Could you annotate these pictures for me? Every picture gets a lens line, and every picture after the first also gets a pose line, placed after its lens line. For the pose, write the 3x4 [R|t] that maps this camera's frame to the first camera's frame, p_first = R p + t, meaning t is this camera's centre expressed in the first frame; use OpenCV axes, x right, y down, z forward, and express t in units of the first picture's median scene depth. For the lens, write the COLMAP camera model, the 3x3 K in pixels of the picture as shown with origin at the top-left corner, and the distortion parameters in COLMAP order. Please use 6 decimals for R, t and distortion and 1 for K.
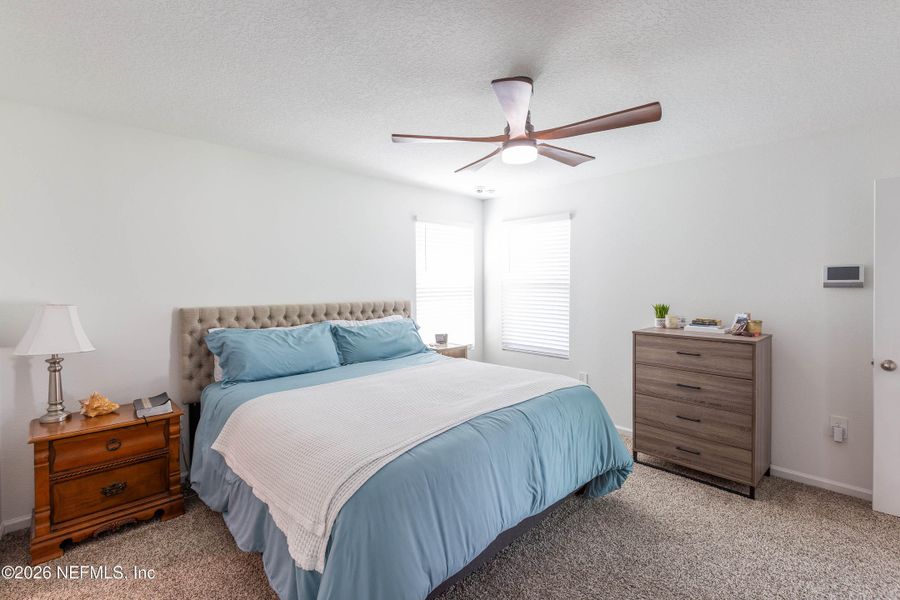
lens RADIAL K [[408.1, 0, 447.6], [0, 408.1, 293.7], [0, 0, 1]] dist [0.001704, 0.000087]
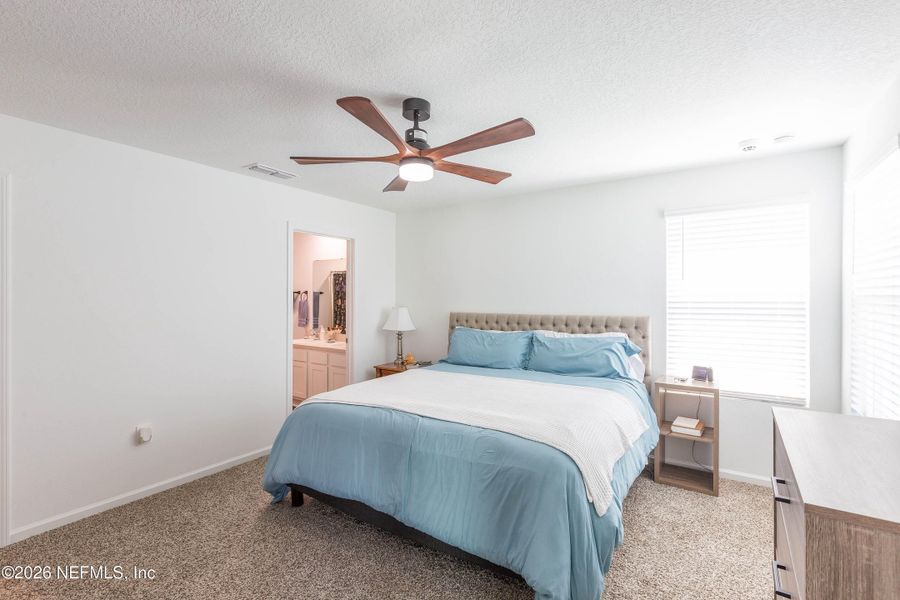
lens RADIAL K [[408.1, 0, 449.7], [0, 408.1, 298.0], [0, 0, 1]] dist [0.001704, 0.000087]
pose [[0.220083, 0.005665, -0.975465, 0.777105], [-0.018957, 0.999819, 0.001529, -0.018908], [0.975297, 0.018156, 0.220151, 0.545810]]
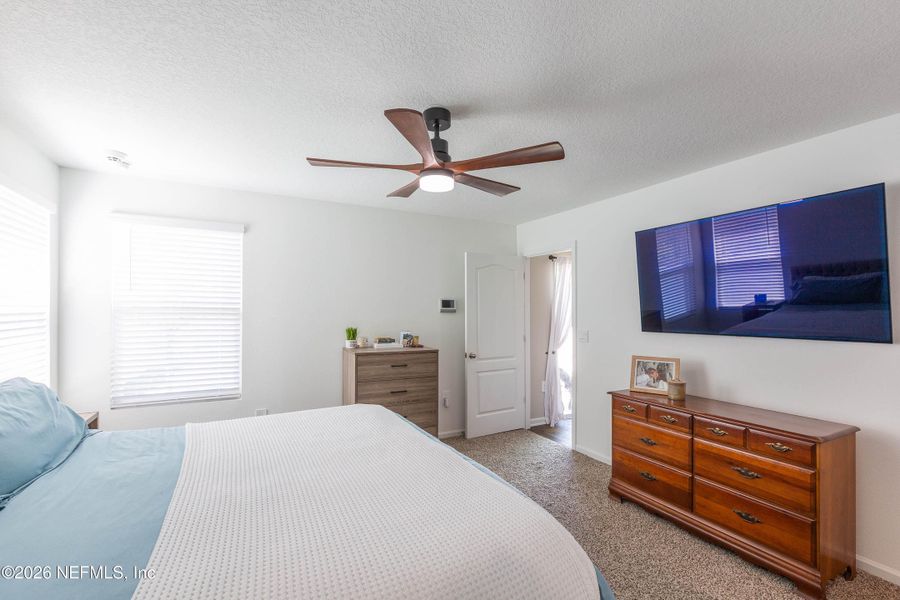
lens RADIAL K [[408.1, 0, 452.8], [0, 408.1, 305.4], [0, 0, 1]] dist [0.001704, 0.000087]
pose [[0.263193, 0.011833, 0.964671, -0.507717], [0.013510, 0.999782, -0.015949, -0.013916], [-0.964649, 0.017230, 0.262976, 0.441547]]
